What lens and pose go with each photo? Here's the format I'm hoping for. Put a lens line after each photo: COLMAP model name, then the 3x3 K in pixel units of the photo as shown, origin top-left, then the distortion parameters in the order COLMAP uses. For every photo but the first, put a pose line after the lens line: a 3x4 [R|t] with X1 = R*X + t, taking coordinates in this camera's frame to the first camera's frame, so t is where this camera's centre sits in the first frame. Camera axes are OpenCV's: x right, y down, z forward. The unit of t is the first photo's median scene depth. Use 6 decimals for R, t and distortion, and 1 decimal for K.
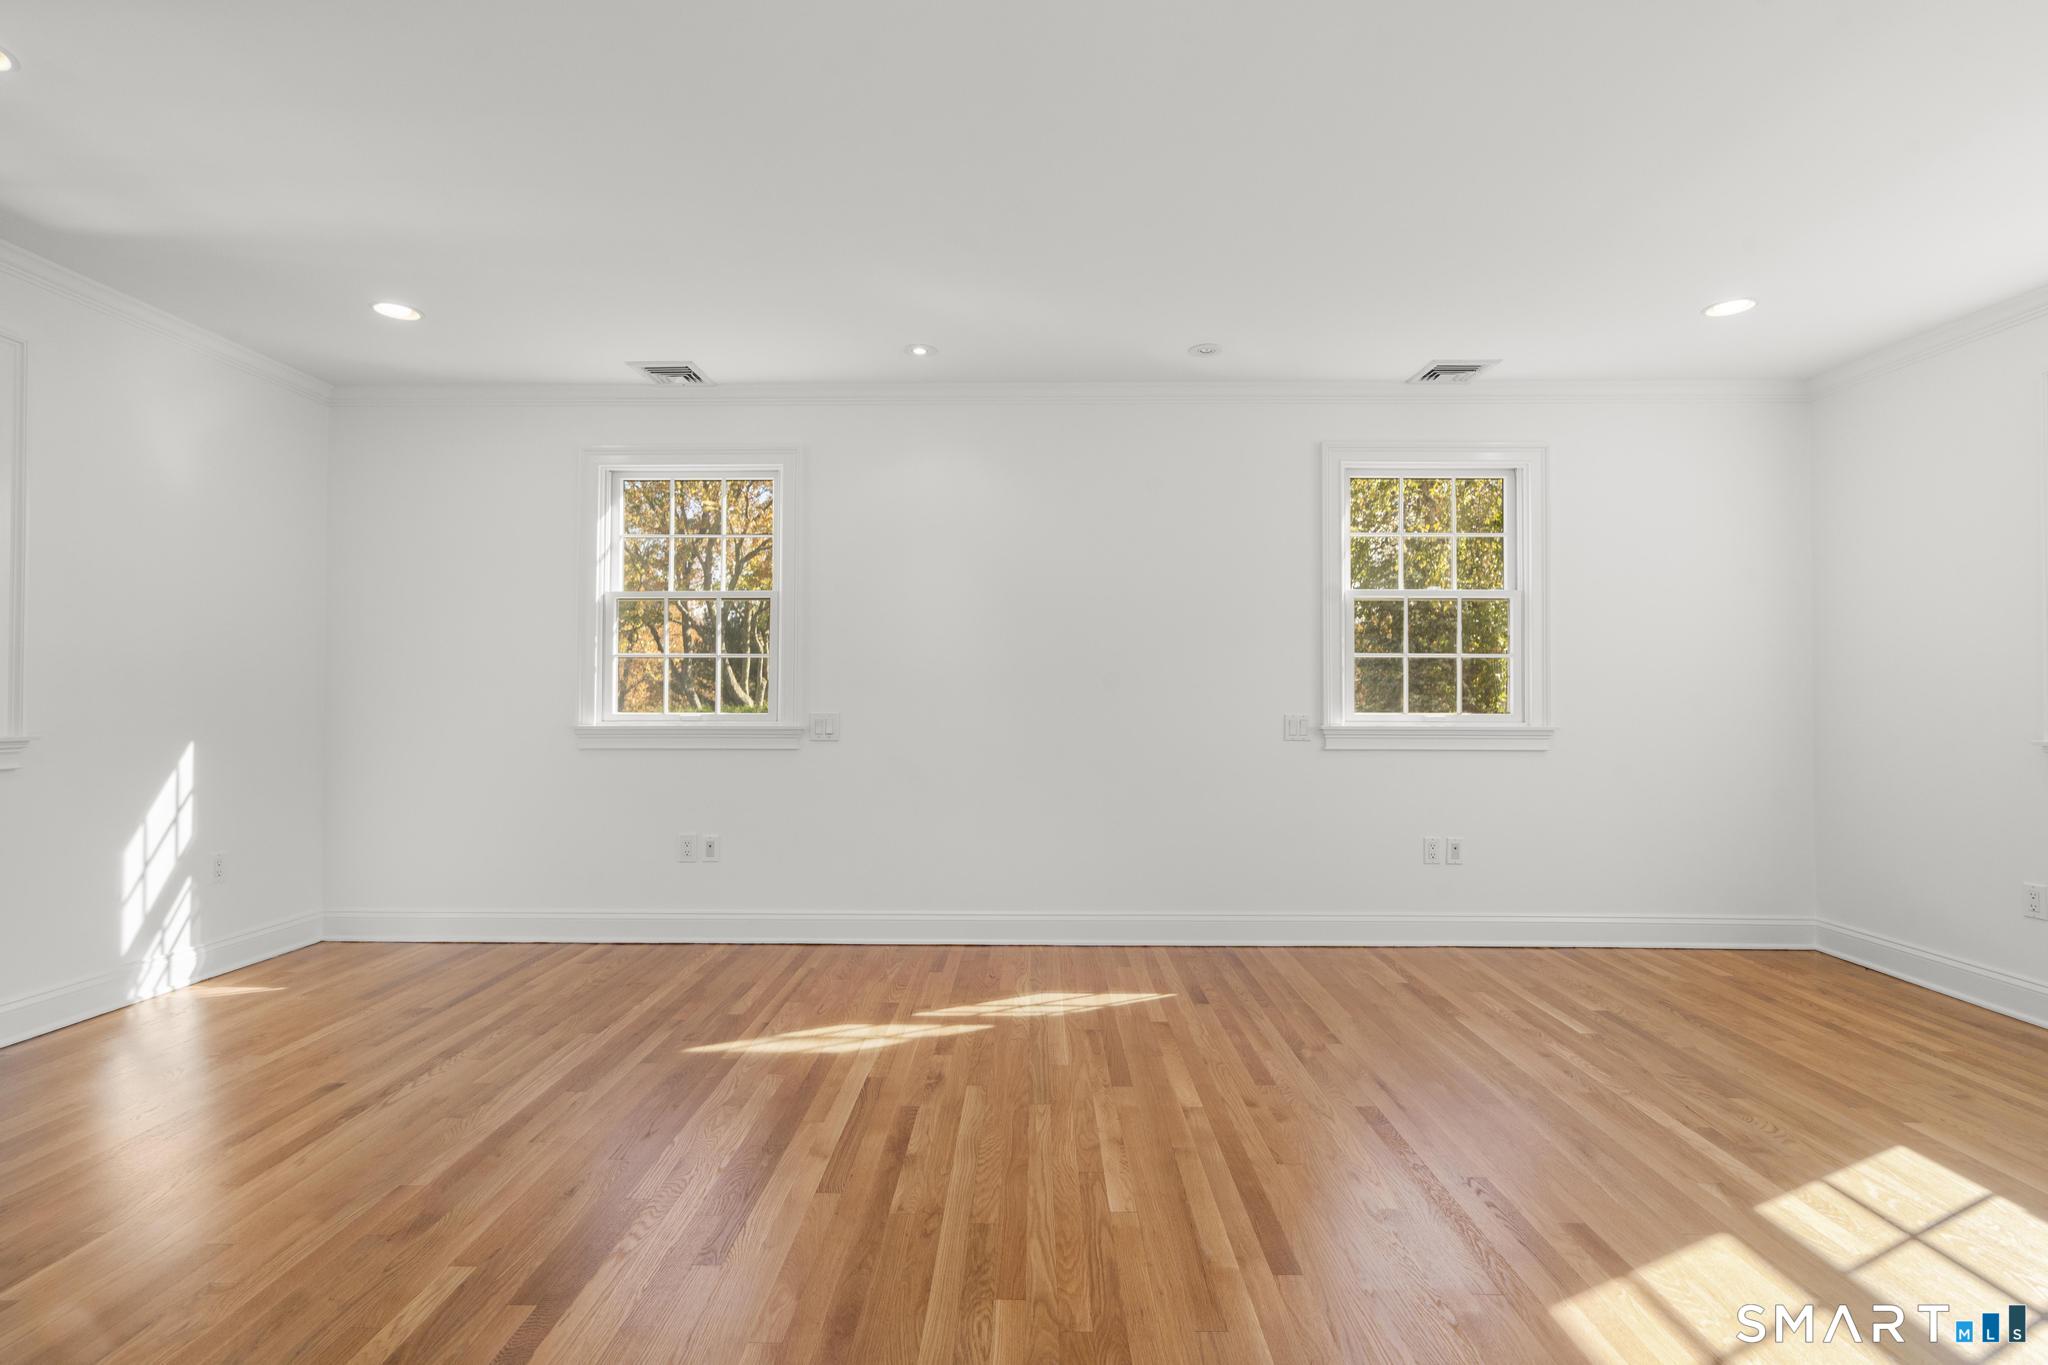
lens RADIAL K [[919.2, 0, 1017.7], [0, 919.2, 690.6], [0, 0, 1]] dist [-0.000040, 0.000853]
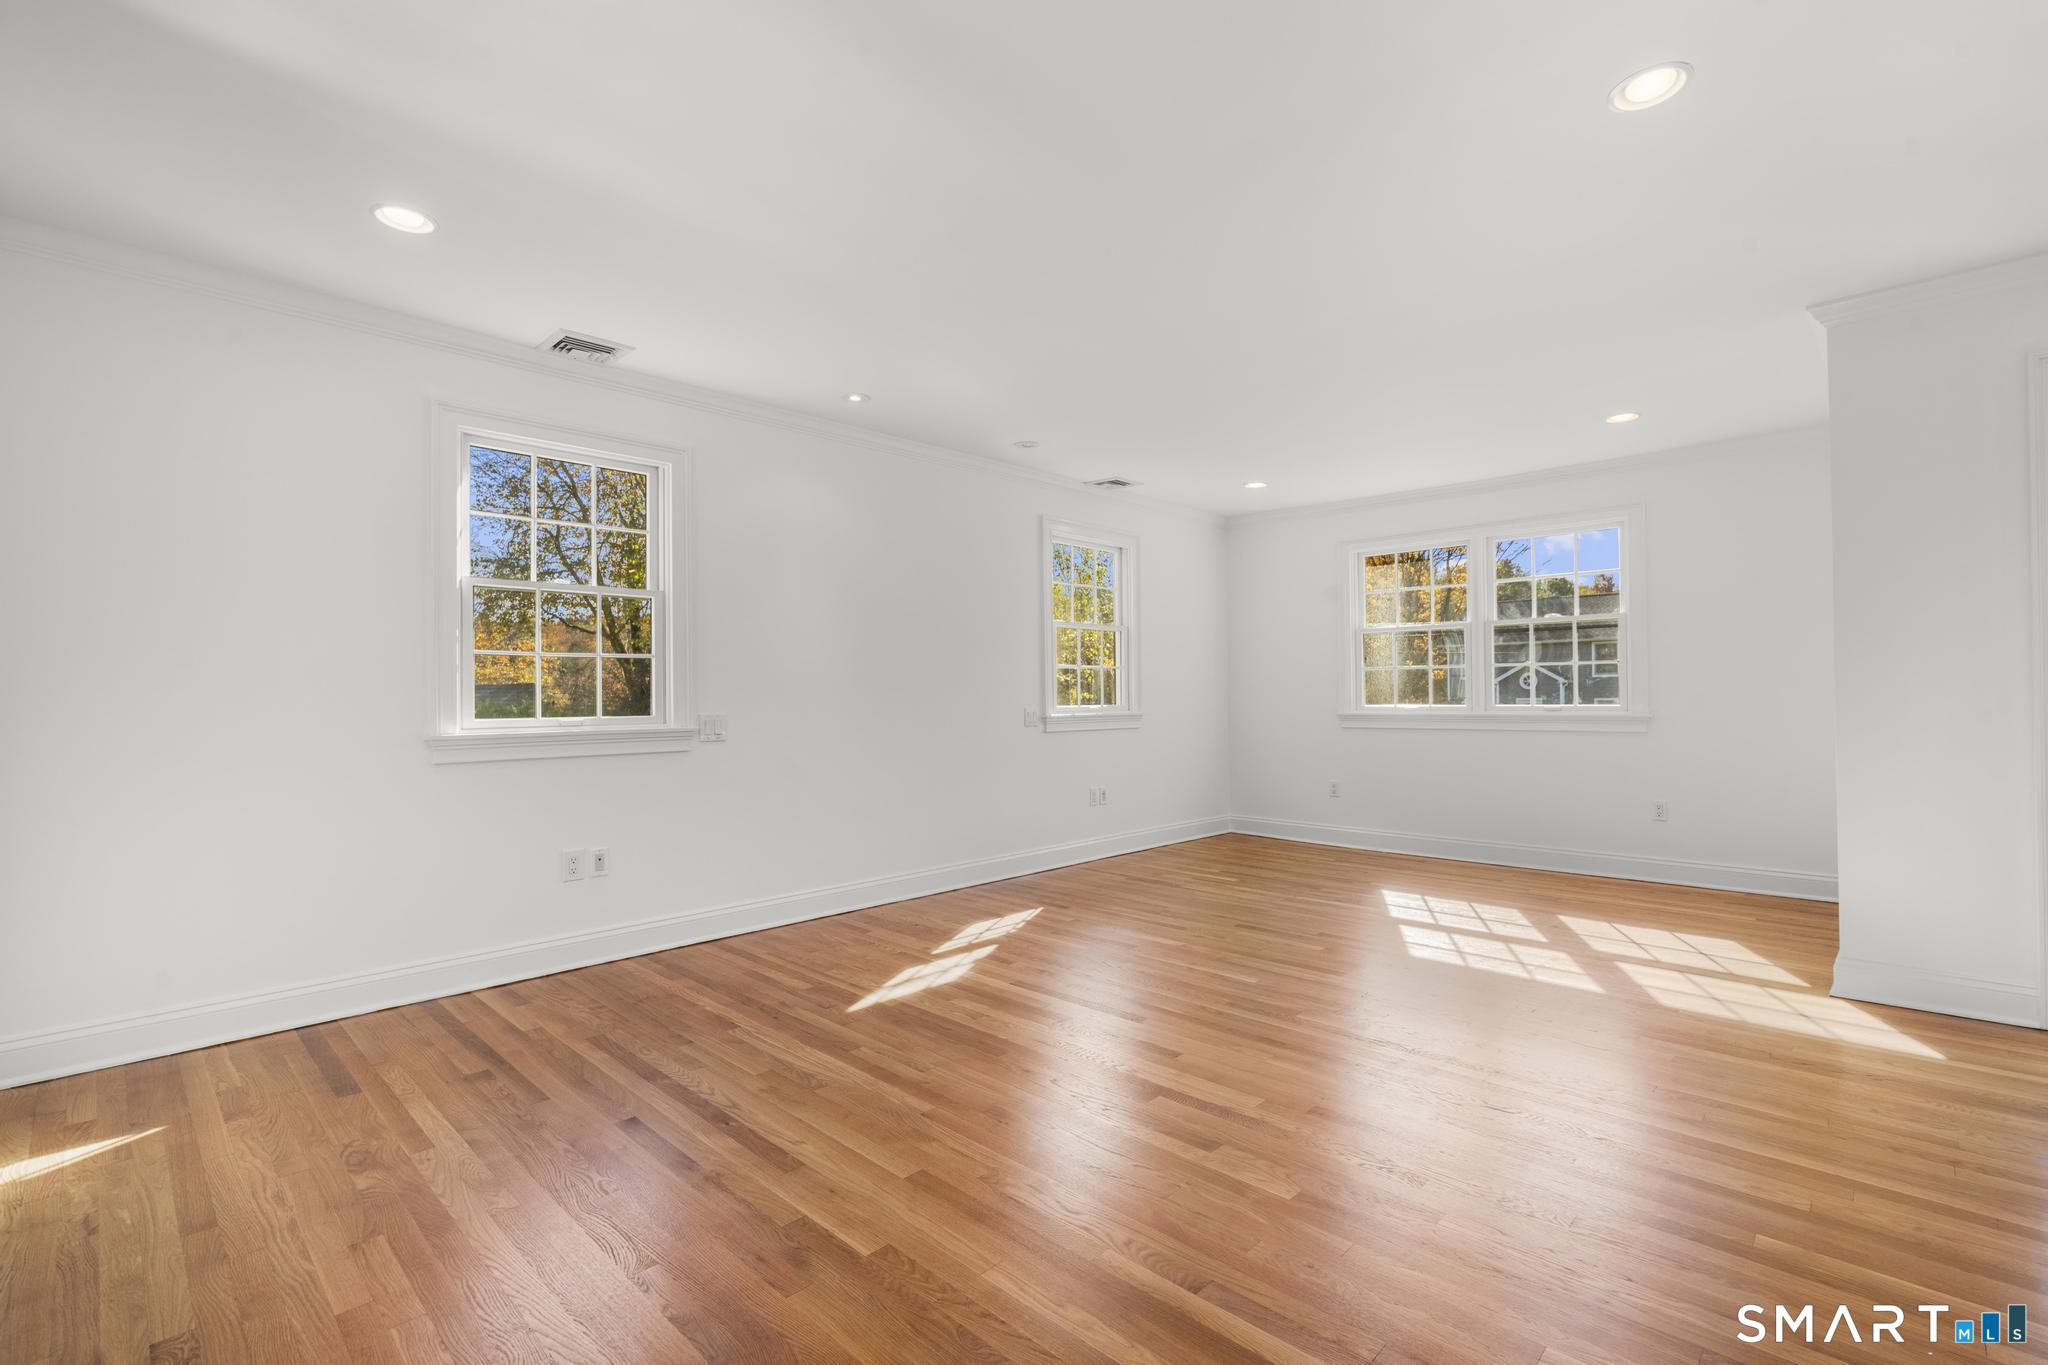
lens RADIAL K [[919.2, 0, 1017.7], [0, 919.2, 690.6], [0, 0, 1]] dist [-0.000040, 0.000853]
pose [[0.688172, -0.002979, 0.725542, -0.920277], [0.003710, 0.999993, 0.000588, -0.001327], [-0.725538, 0.002287, 0.688178, 0.065107]]
